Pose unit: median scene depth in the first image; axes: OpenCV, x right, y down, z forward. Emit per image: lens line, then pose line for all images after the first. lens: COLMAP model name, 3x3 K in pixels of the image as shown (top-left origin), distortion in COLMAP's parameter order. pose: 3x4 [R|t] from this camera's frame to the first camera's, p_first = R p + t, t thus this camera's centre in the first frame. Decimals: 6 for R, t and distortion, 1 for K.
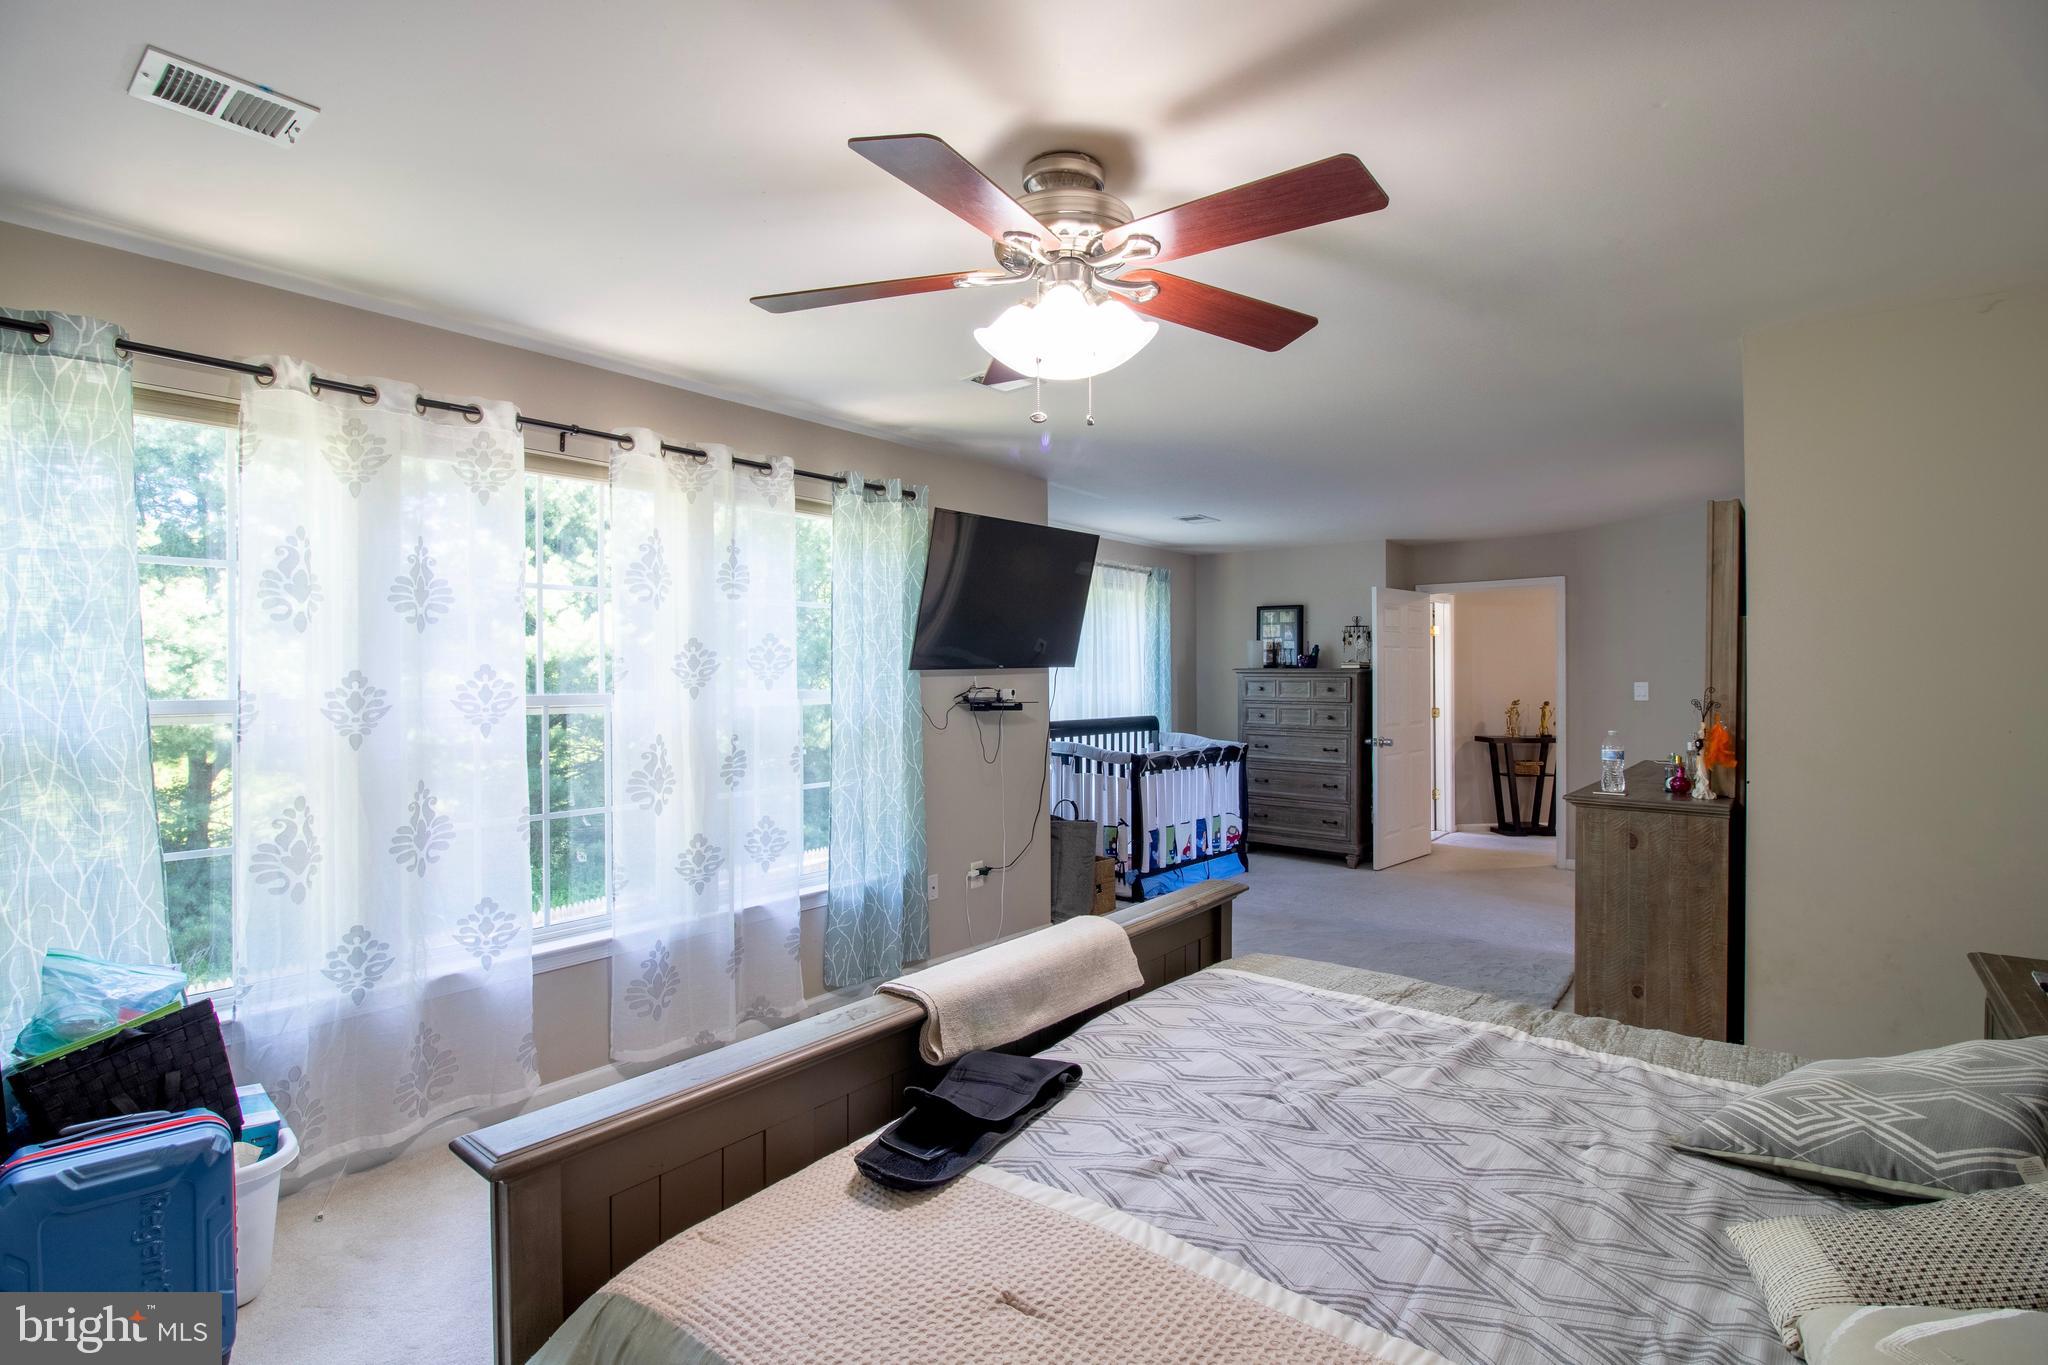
lens RADIAL K [[954.5, 0, 1019.3], [0, 954.5, 677.6], [0, 0, 1]] dist [-0.004623, -0.004222]
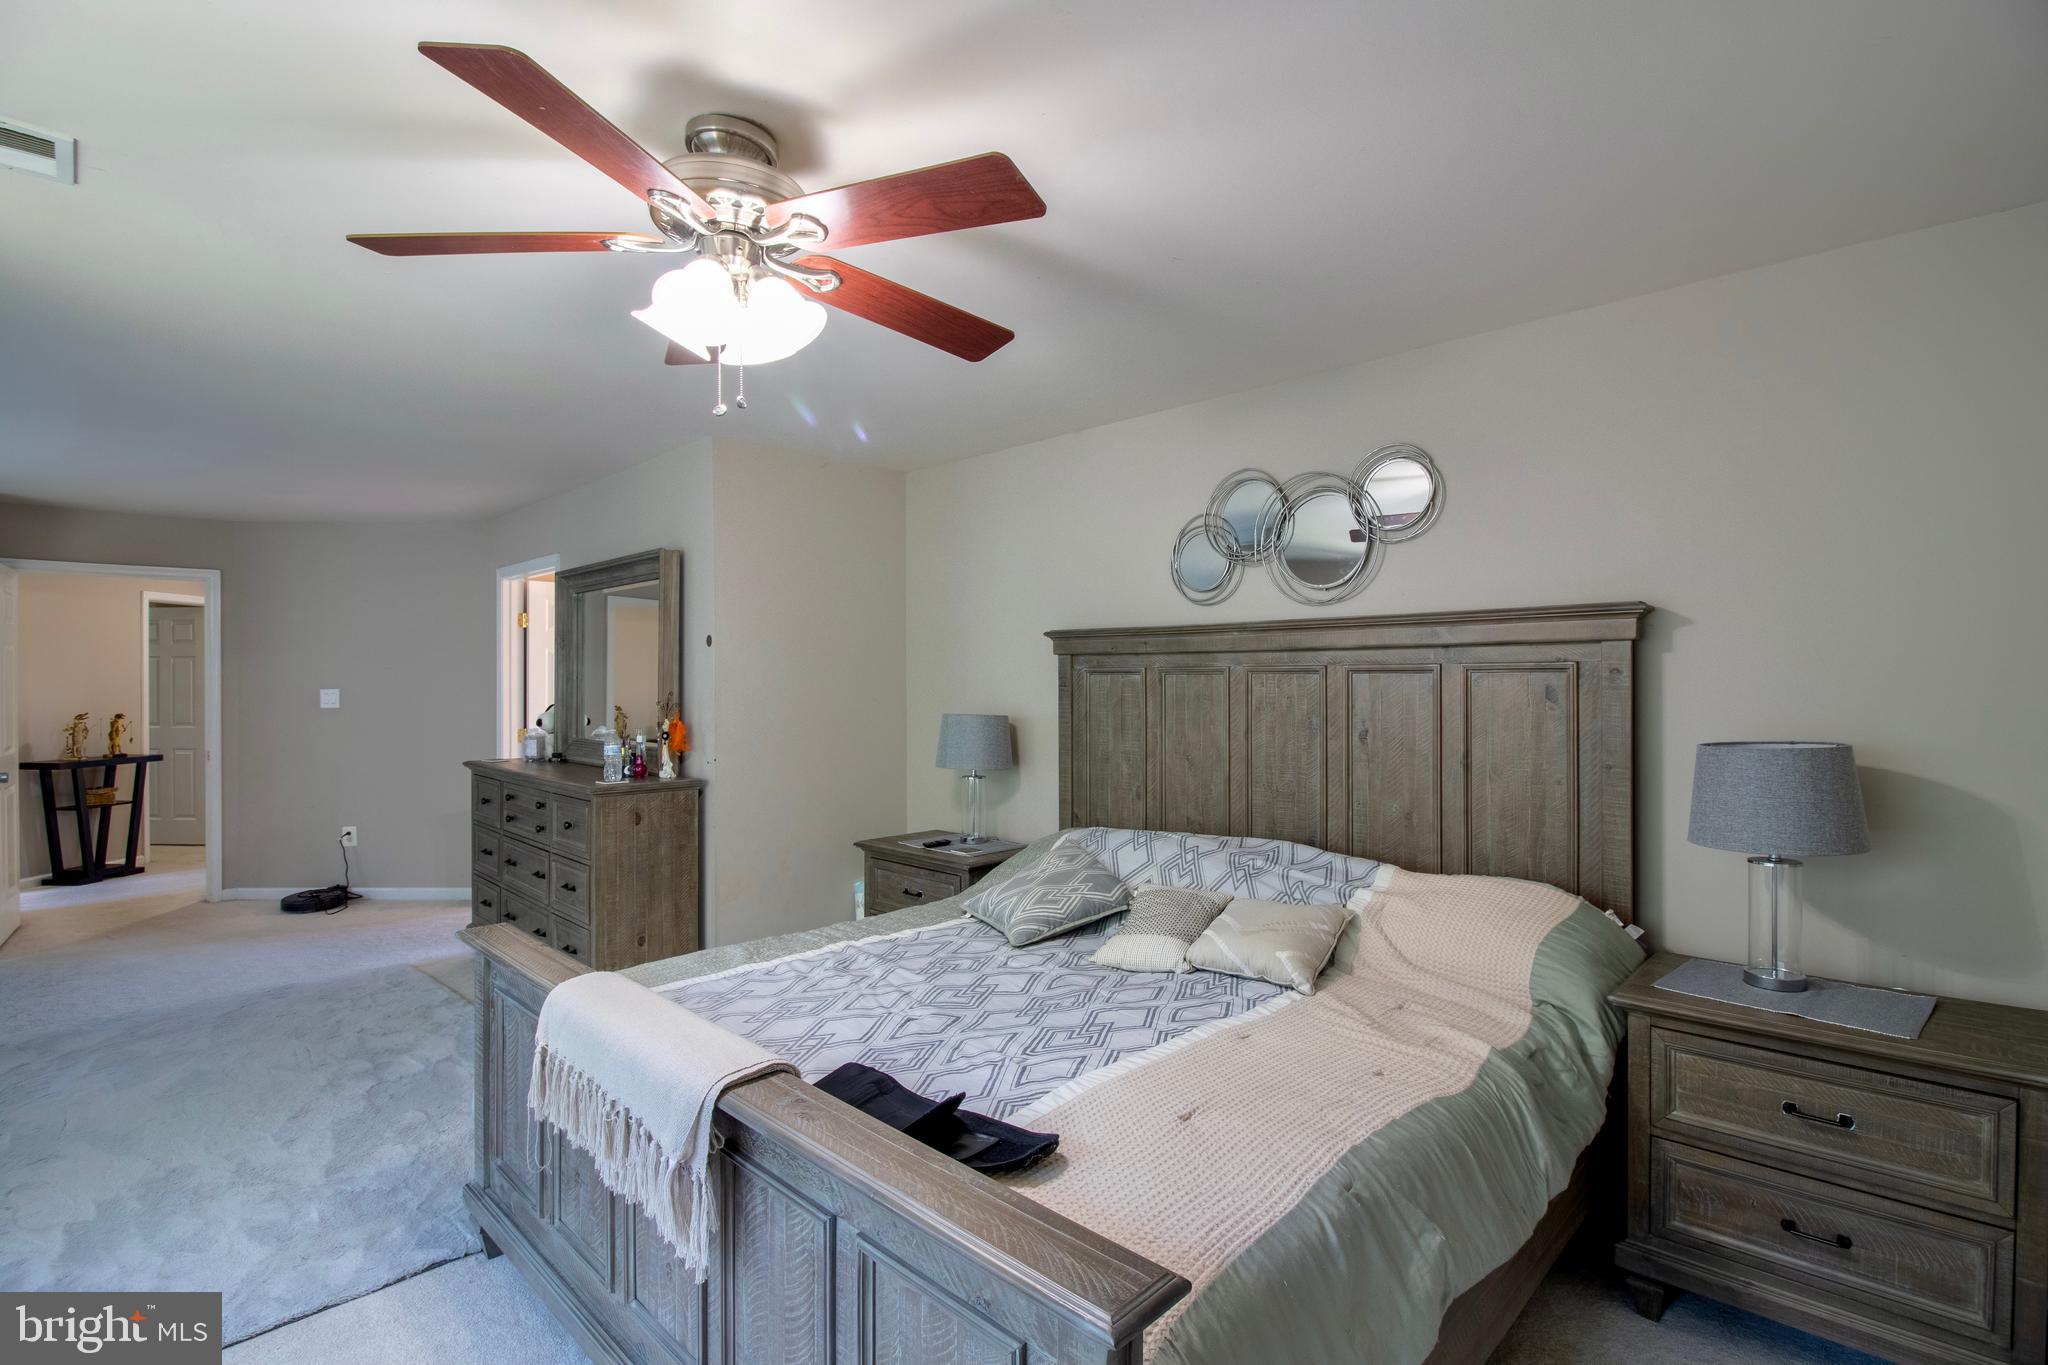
lens RADIAL K [[954.5, 0, 1020.4], [0, 954.5, 679.8], [0, 0, 1]] dist [-0.004623, -0.004222]
pose [[0.082517, 0.000961, 0.996589, -1.007886], [0.002301, 0.999997, -0.001155, -0.007209], [-0.996587, 0.002389, 0.082514, 0.770459]]
